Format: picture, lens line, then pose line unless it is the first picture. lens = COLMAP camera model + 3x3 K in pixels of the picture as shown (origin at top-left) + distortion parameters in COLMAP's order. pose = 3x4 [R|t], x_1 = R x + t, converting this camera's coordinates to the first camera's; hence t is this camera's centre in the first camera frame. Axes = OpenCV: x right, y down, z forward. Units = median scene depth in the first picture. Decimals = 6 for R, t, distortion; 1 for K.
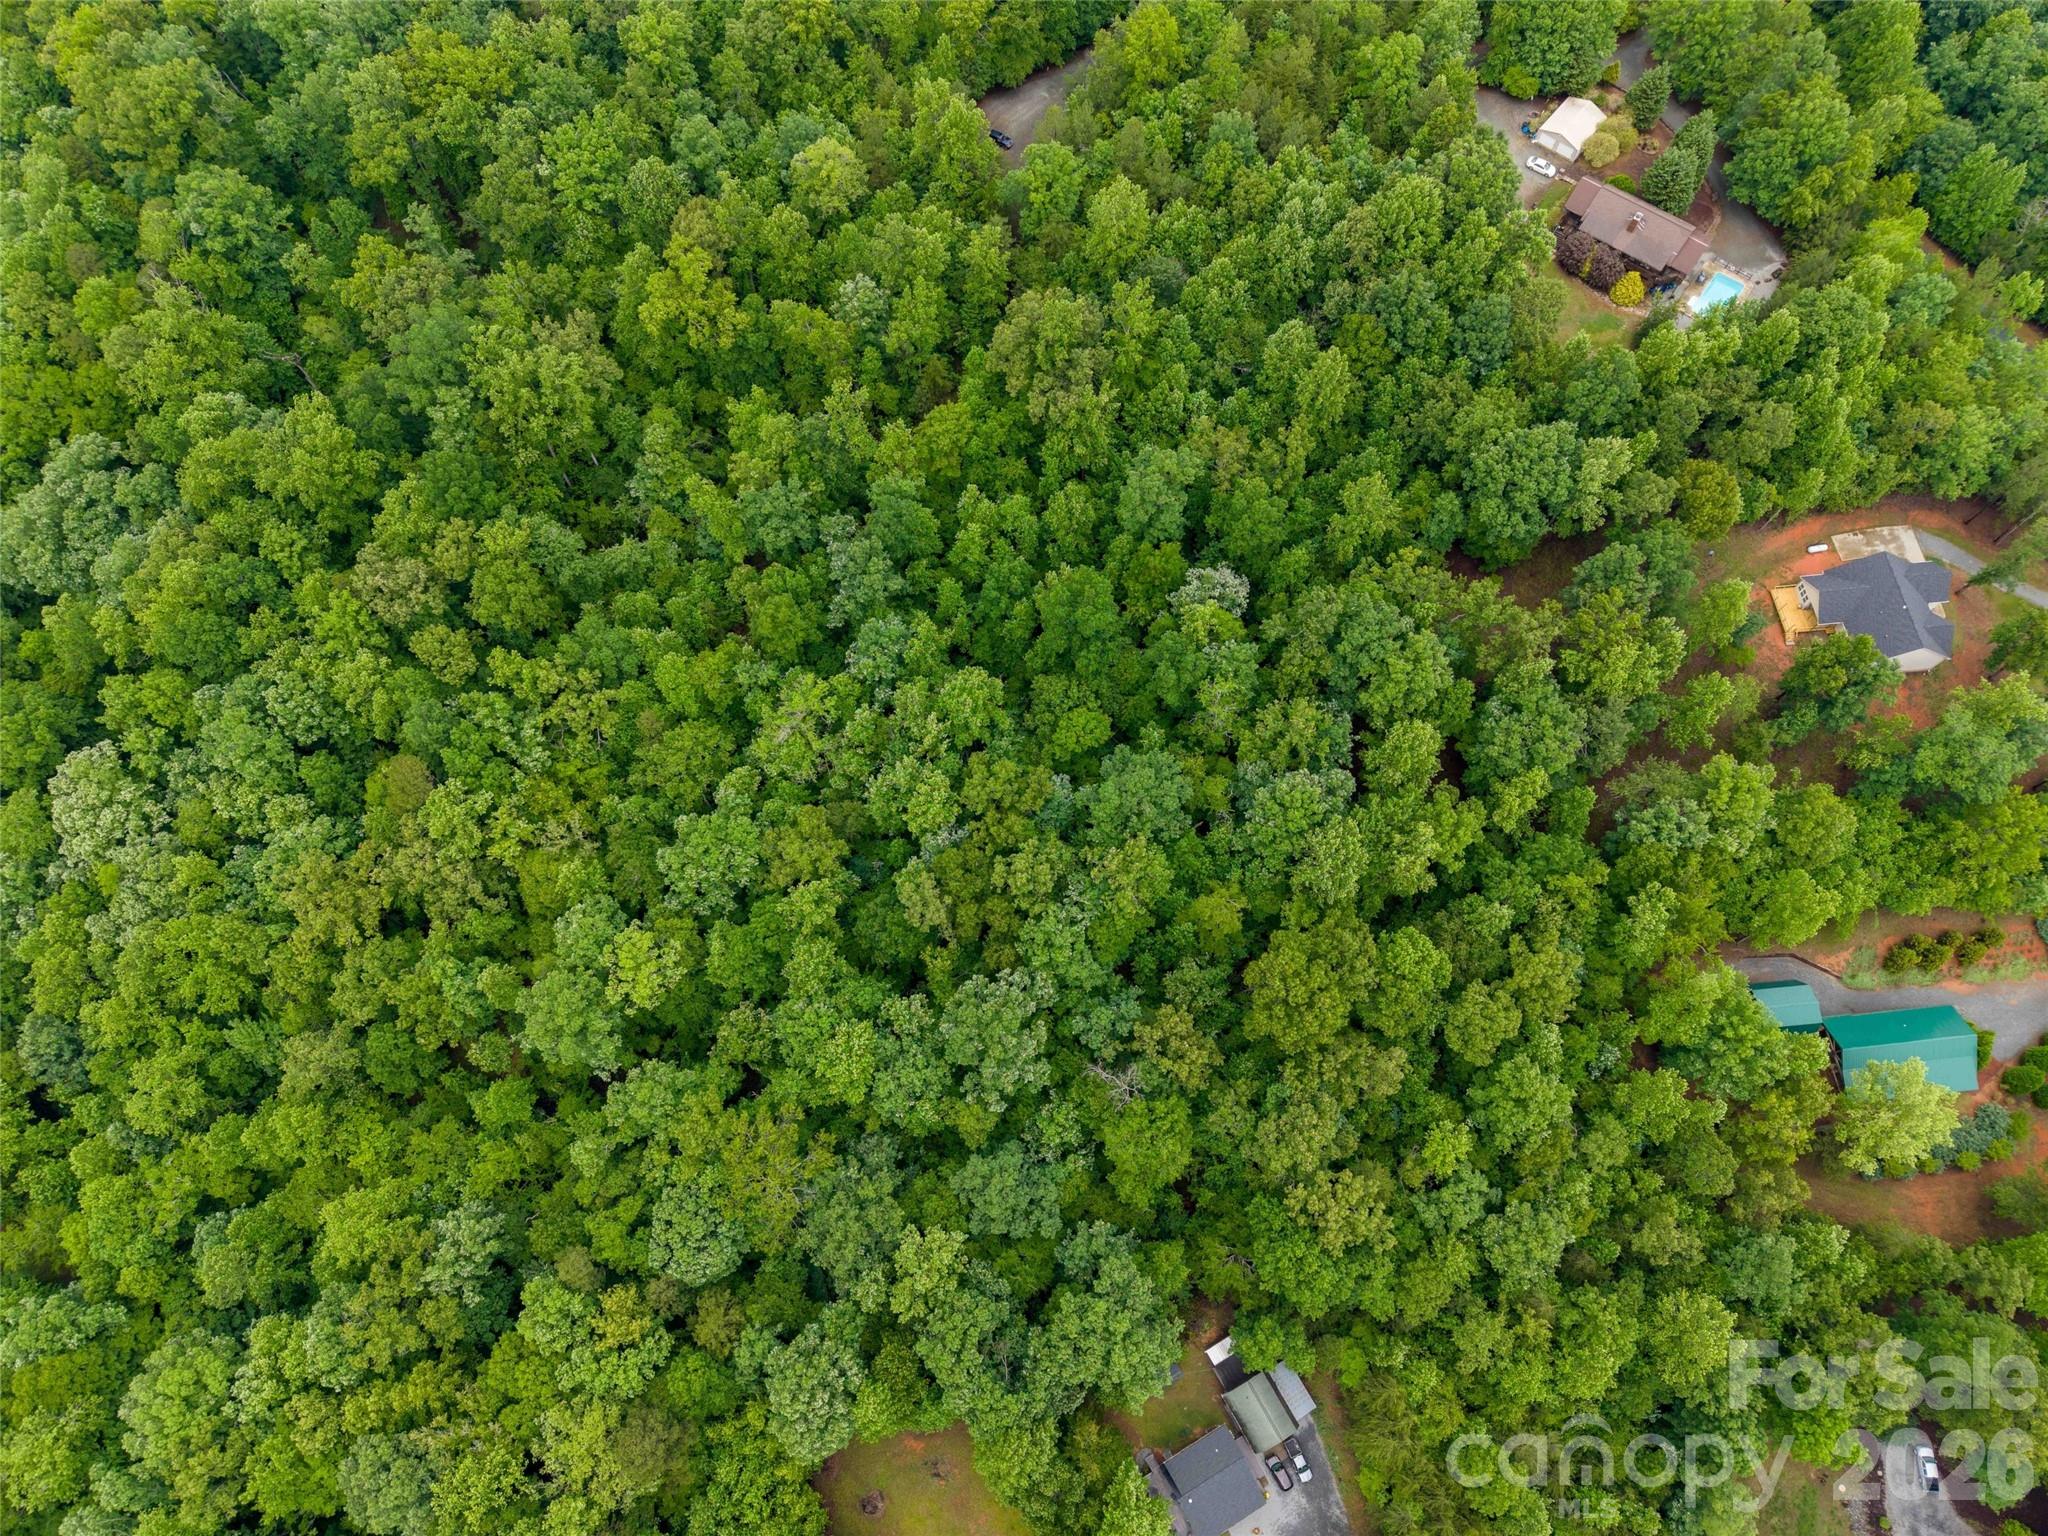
lens RADIAL K [[1412.6, 0, 1024.0], [0, 1412.6, 768.0], [0, 0, 1]] dist [0.011357, 0.000800]
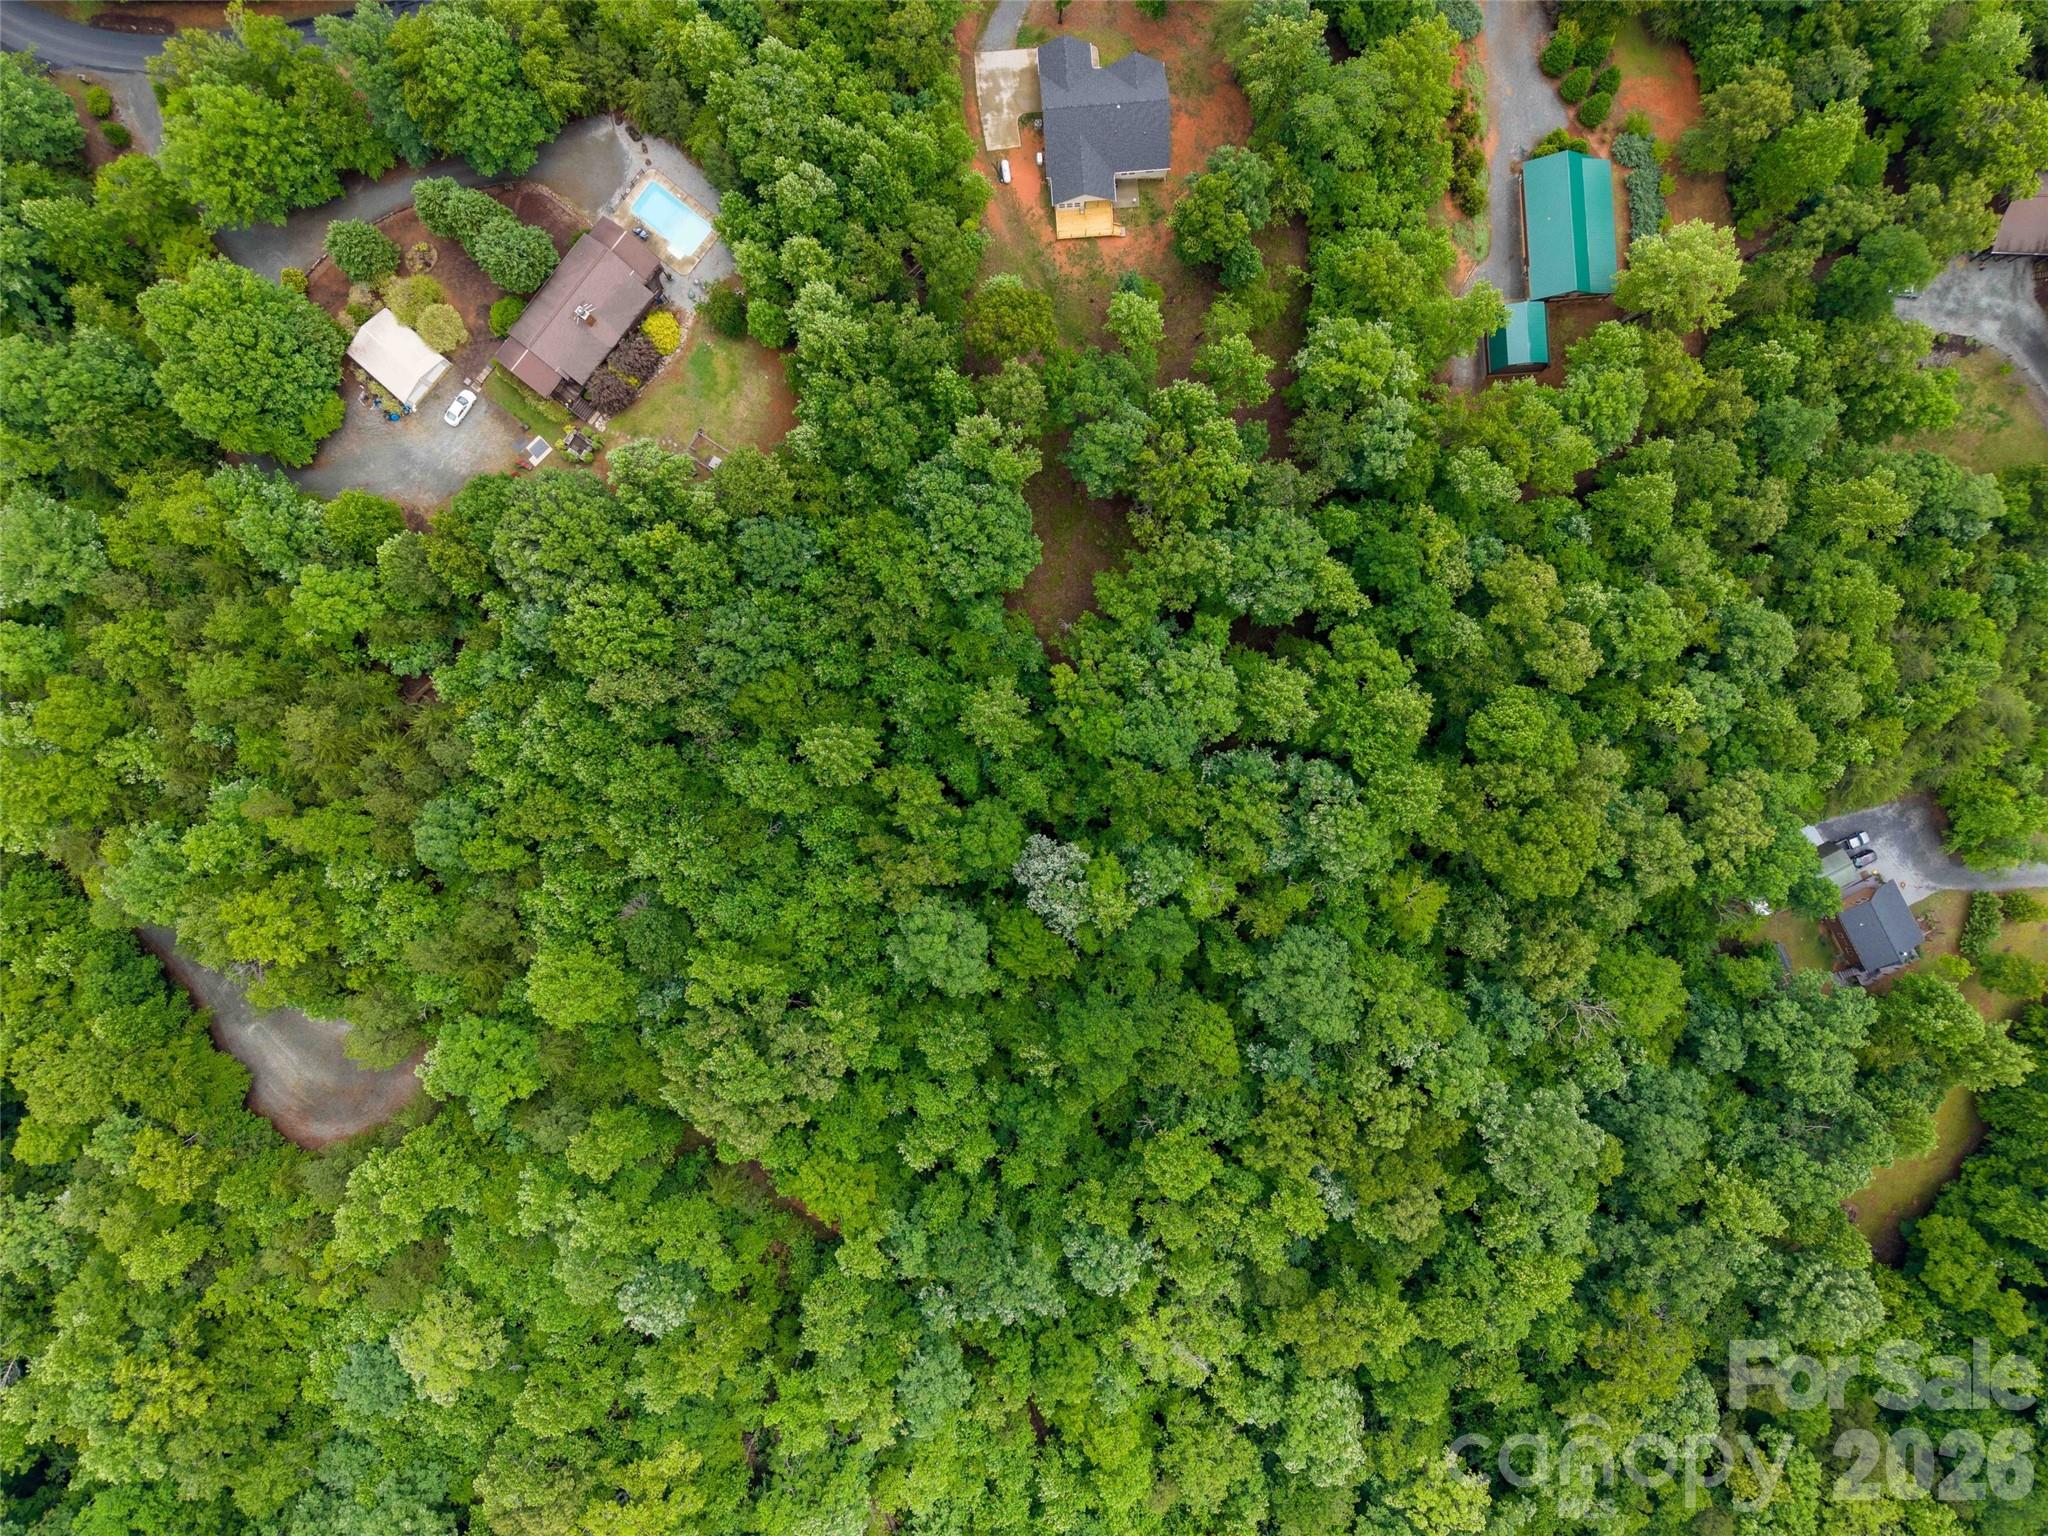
lens RADIAL K [[1412.6, 0, 1024.0], [0, 1412.6, 768.0], [0, 0, 1]] dist [0.011357, 0.000800]
pose [[0.037472, -0.999284, -0.005241, 0.214605], [0.923488, 0.032625, 0.382237, -0.491933], [-0.381792, -0.019163, 0.924049, 0.204221]]
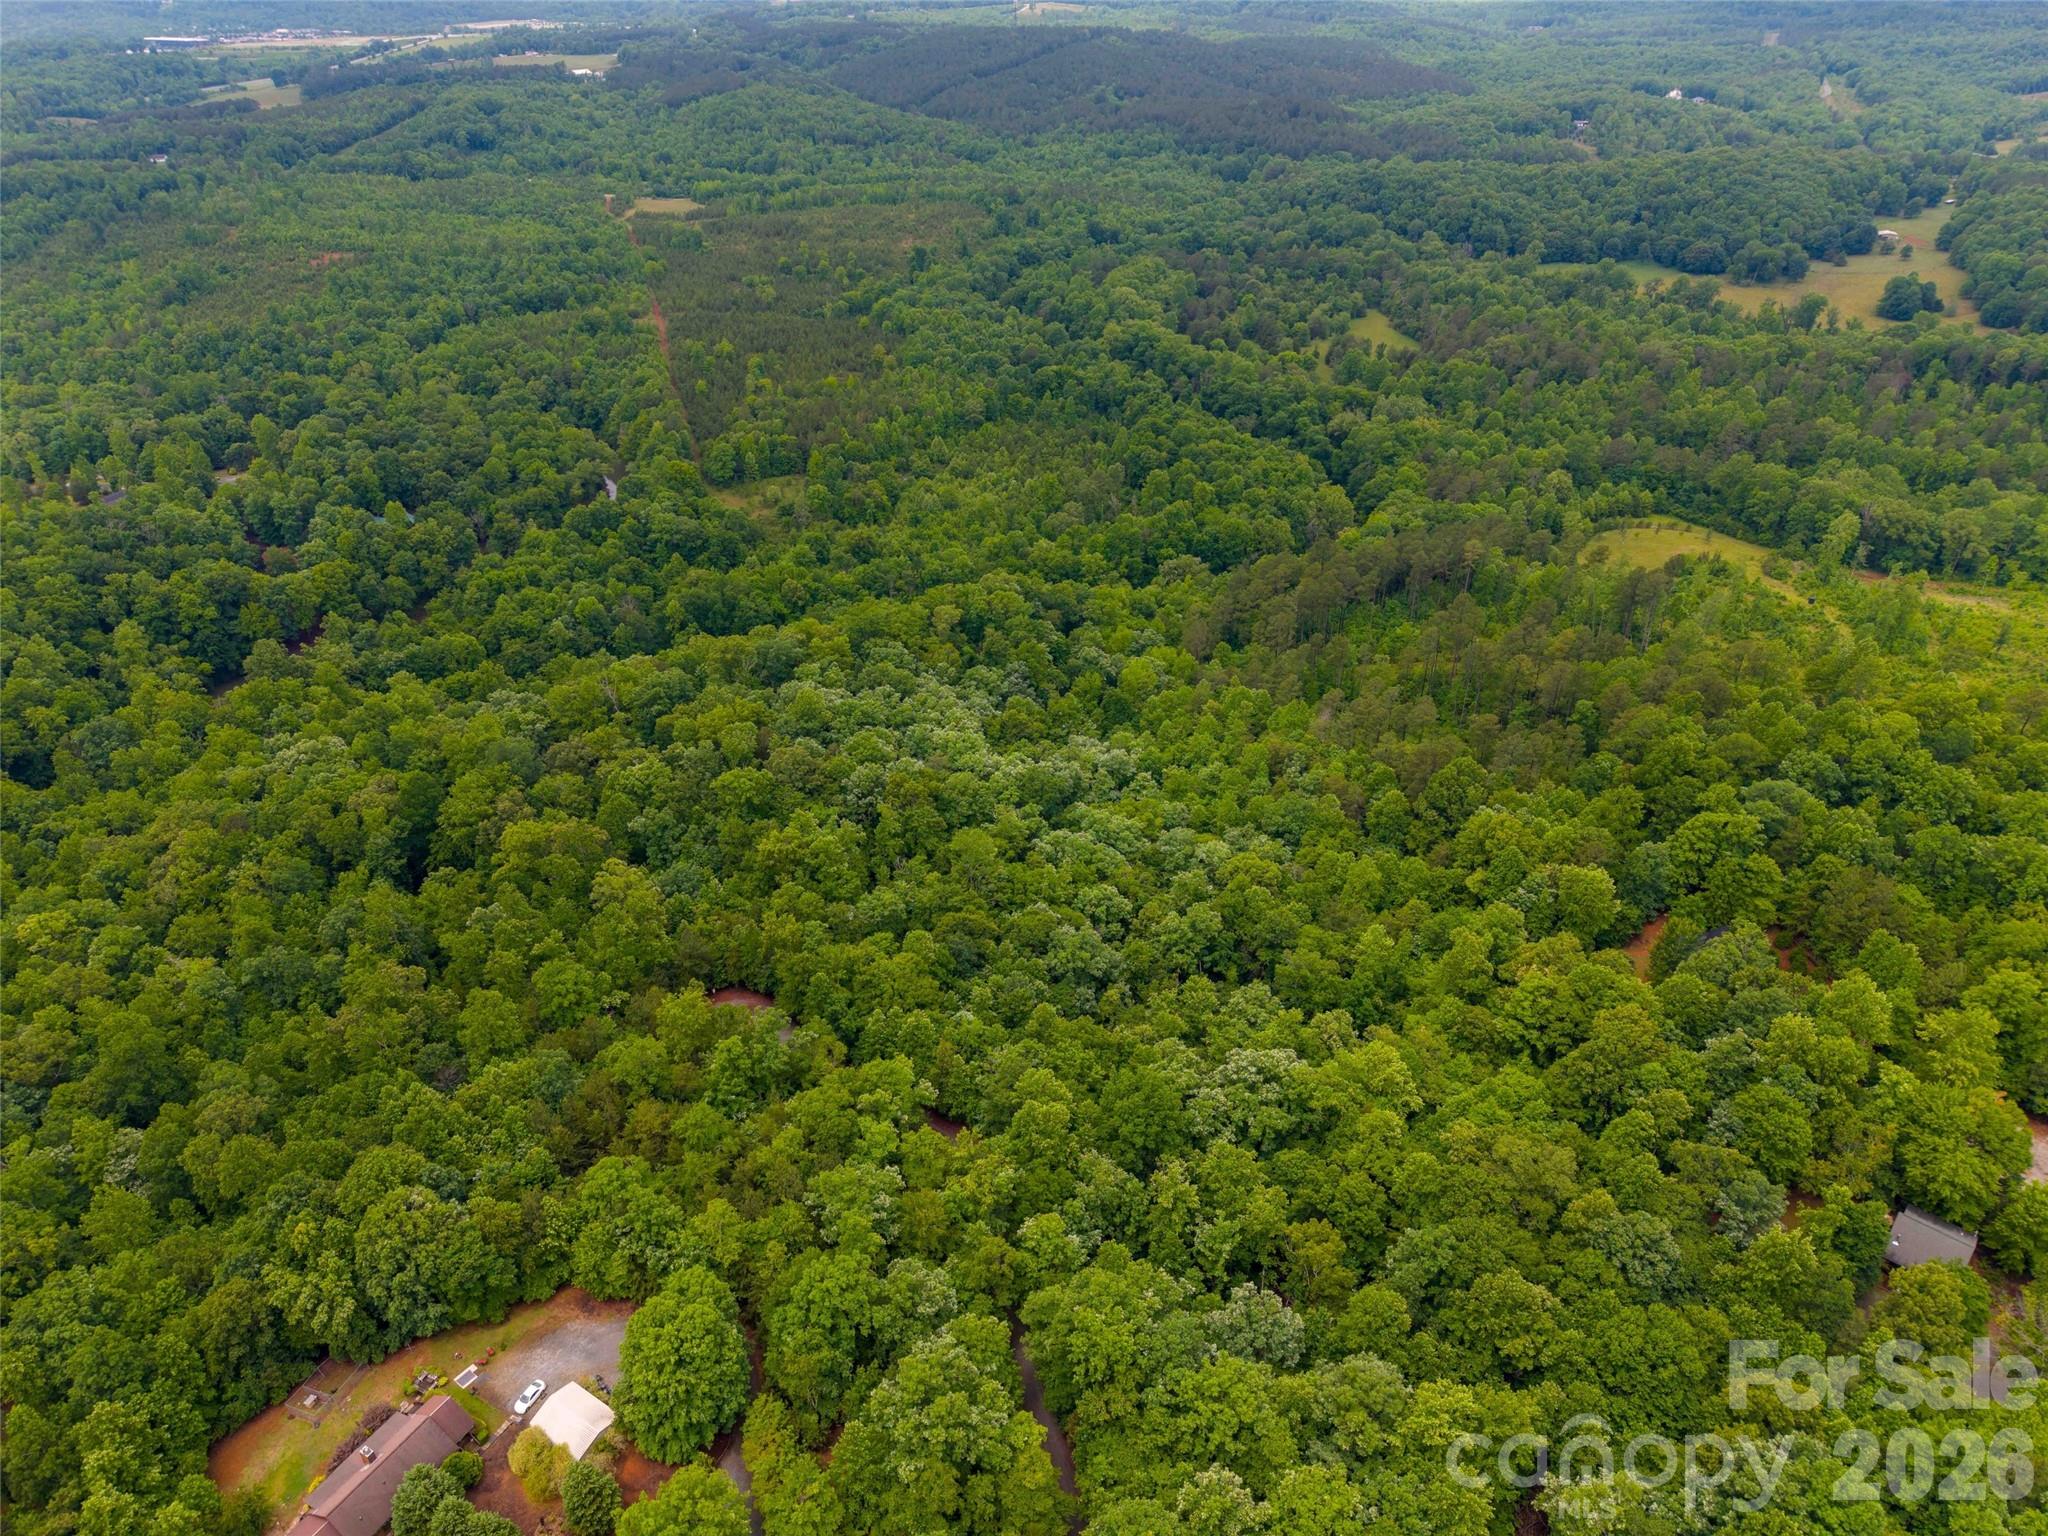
lens RADIAL K [[1355.1, 0, 1024.0], [0, 1355.1, 768.0], [0, 0, 1]] dist [0.045247, -0.046657]
pose [[0.118212, 0.503699, -0.855753, 1.038827], [-0.910170, 0.399520, 0.109430, -1.061719], [0.397010, 0.765945, 0.505680, 0.490997]]
